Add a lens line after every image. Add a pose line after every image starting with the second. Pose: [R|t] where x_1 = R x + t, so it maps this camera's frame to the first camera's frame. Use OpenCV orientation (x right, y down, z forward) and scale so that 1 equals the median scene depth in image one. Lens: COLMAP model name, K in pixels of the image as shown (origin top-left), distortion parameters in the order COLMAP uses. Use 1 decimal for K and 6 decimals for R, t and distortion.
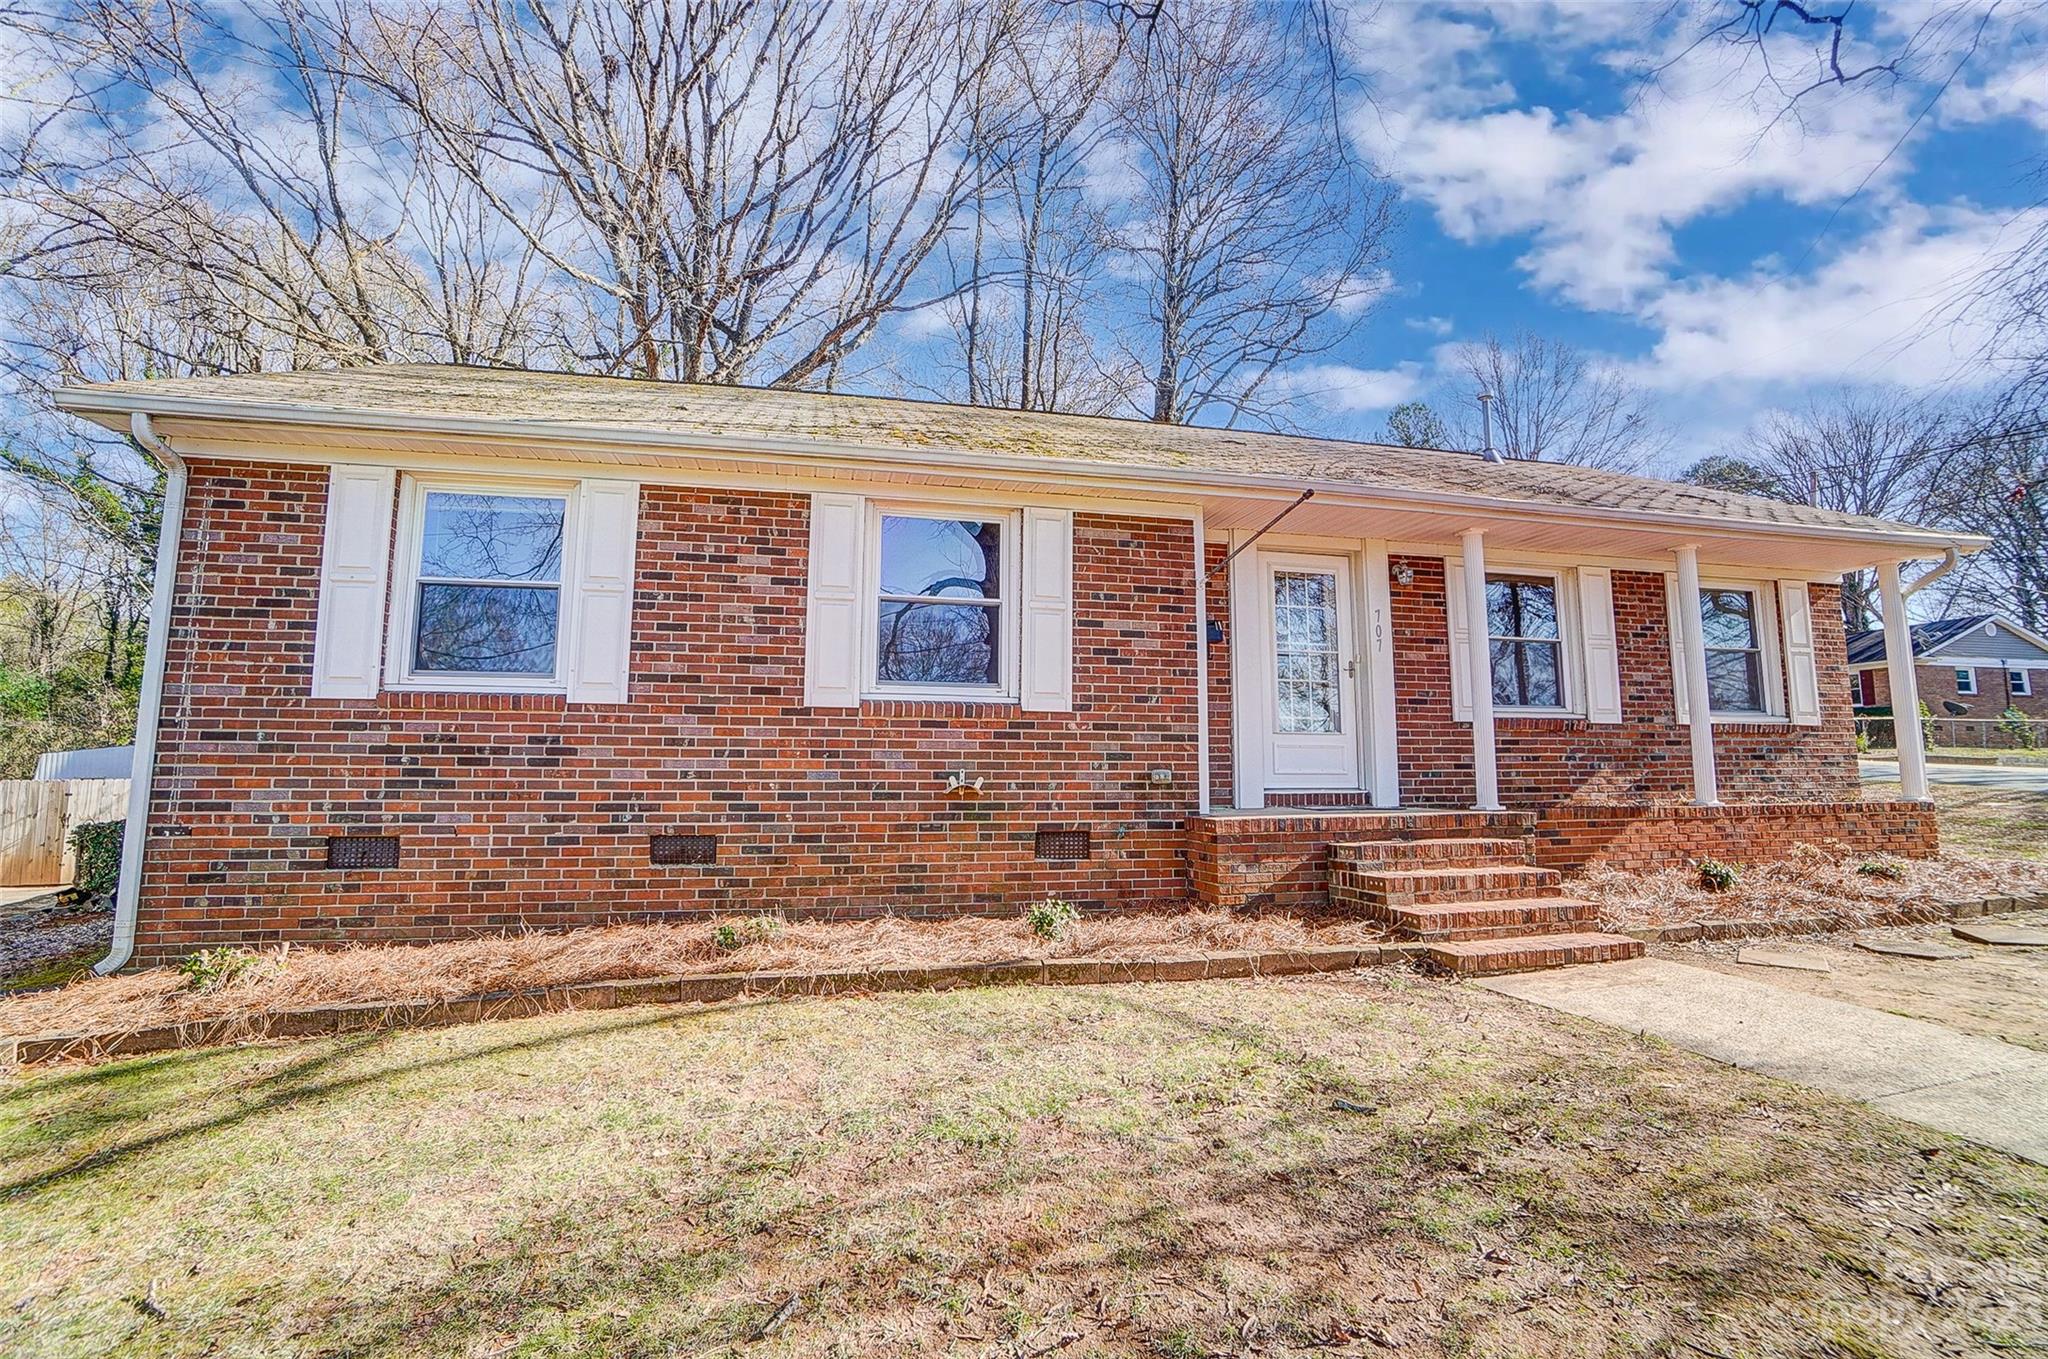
lens RADIAL K [[902.9, 0, 992.4], [0, 902.9, 677.3], [0, 0, 1]] dist [-0.030668, 0.000294]
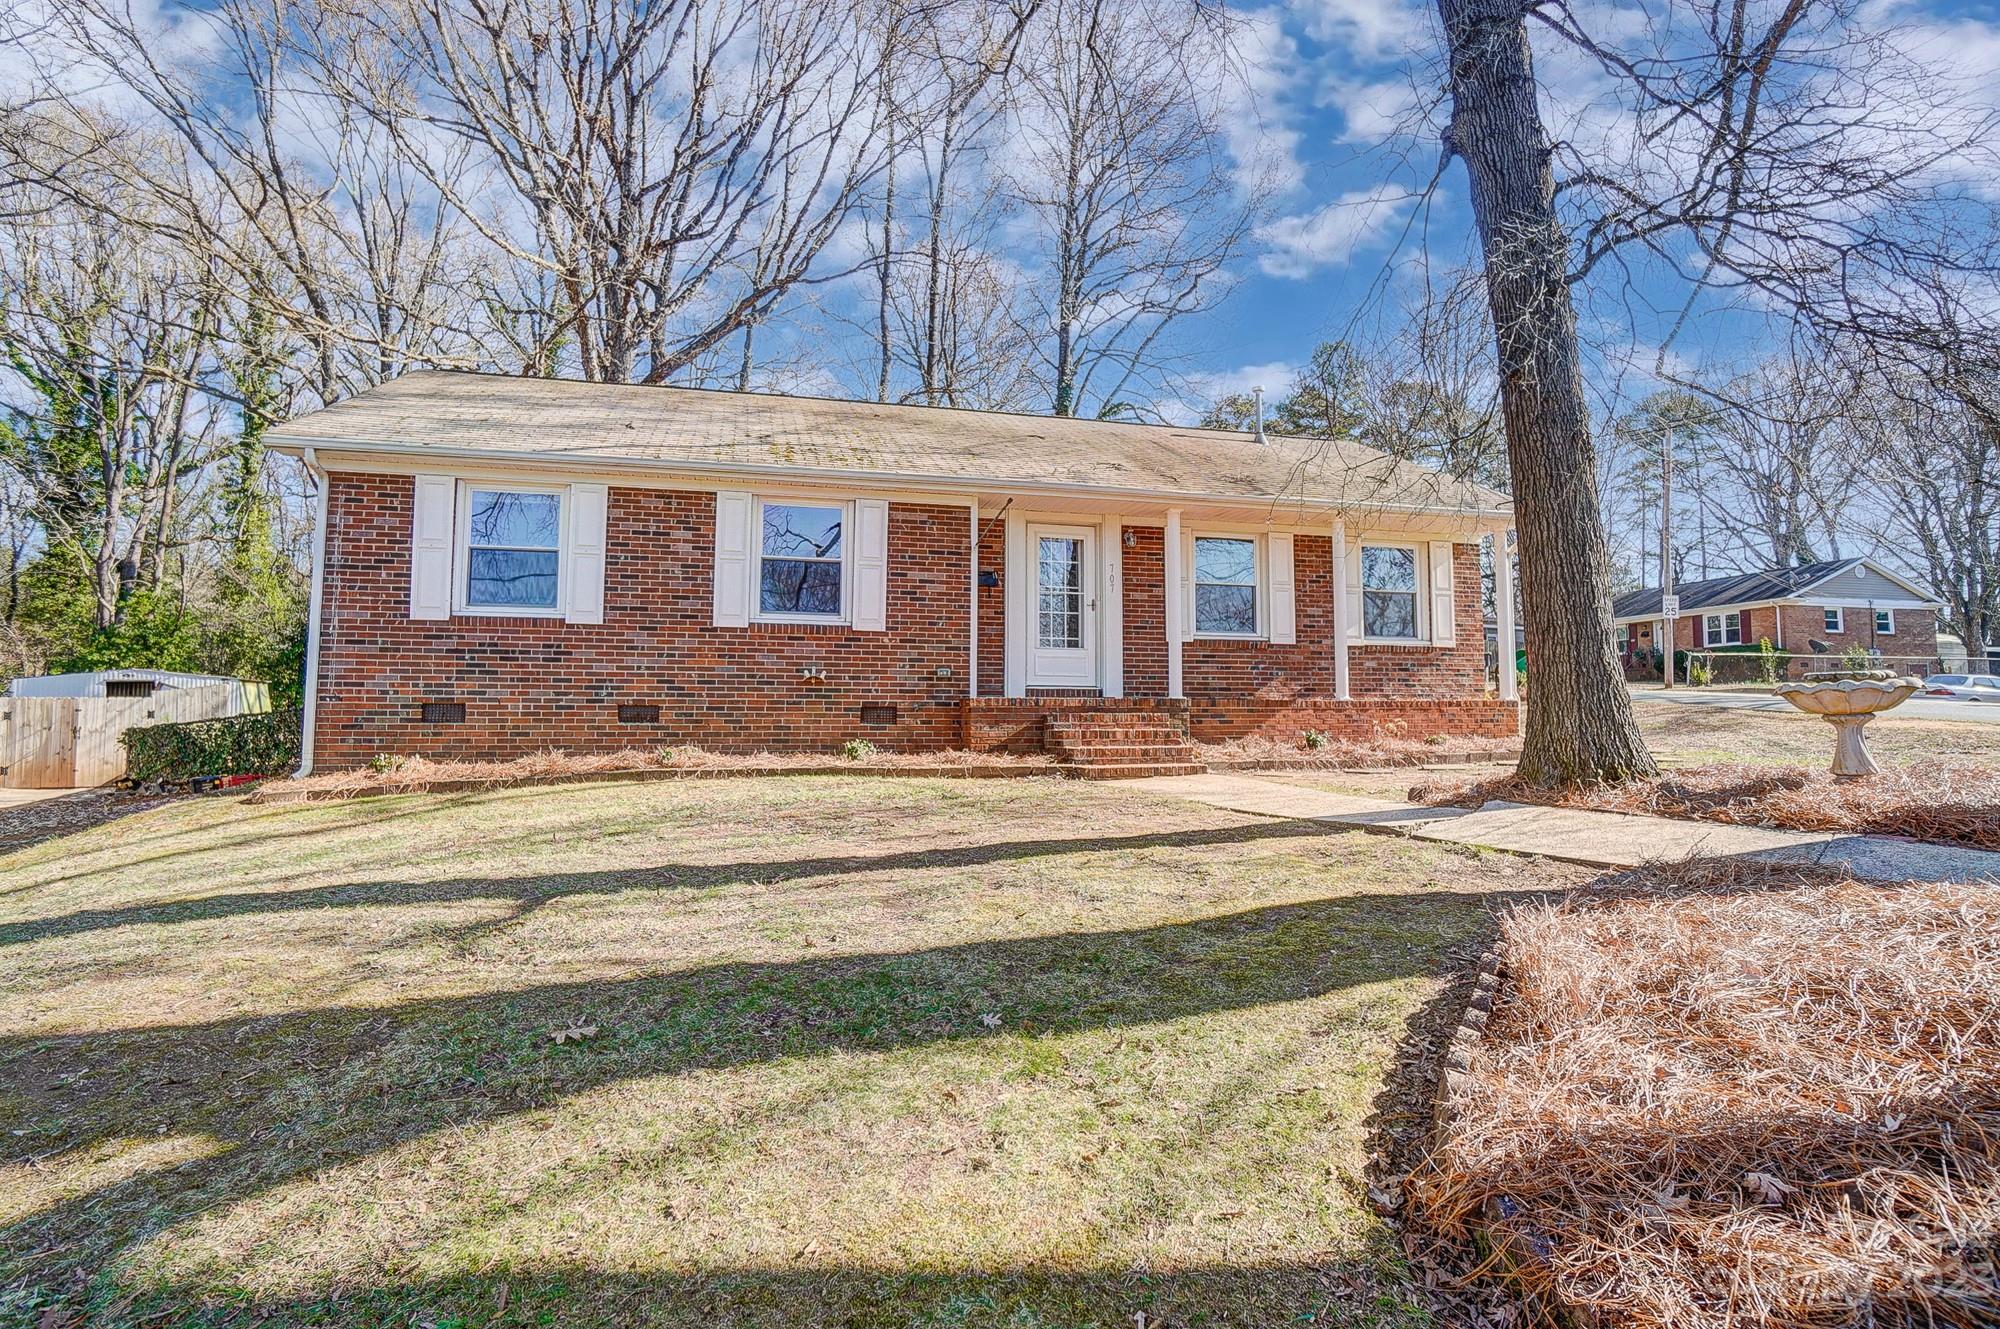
lens RADIAL K [[1142.2, 0, 1000.0], [0, 1142.2, 664.5], [0, 0, 1]] dist [-0.007647, 0.000433]
pose [[0.999829, 0.002877, 0.018243, 0.261254], [-0.003616, 0.999168, 0.040630, 0.015419], [-0.018111, -0.040689, 0.999008, -1.028701]]
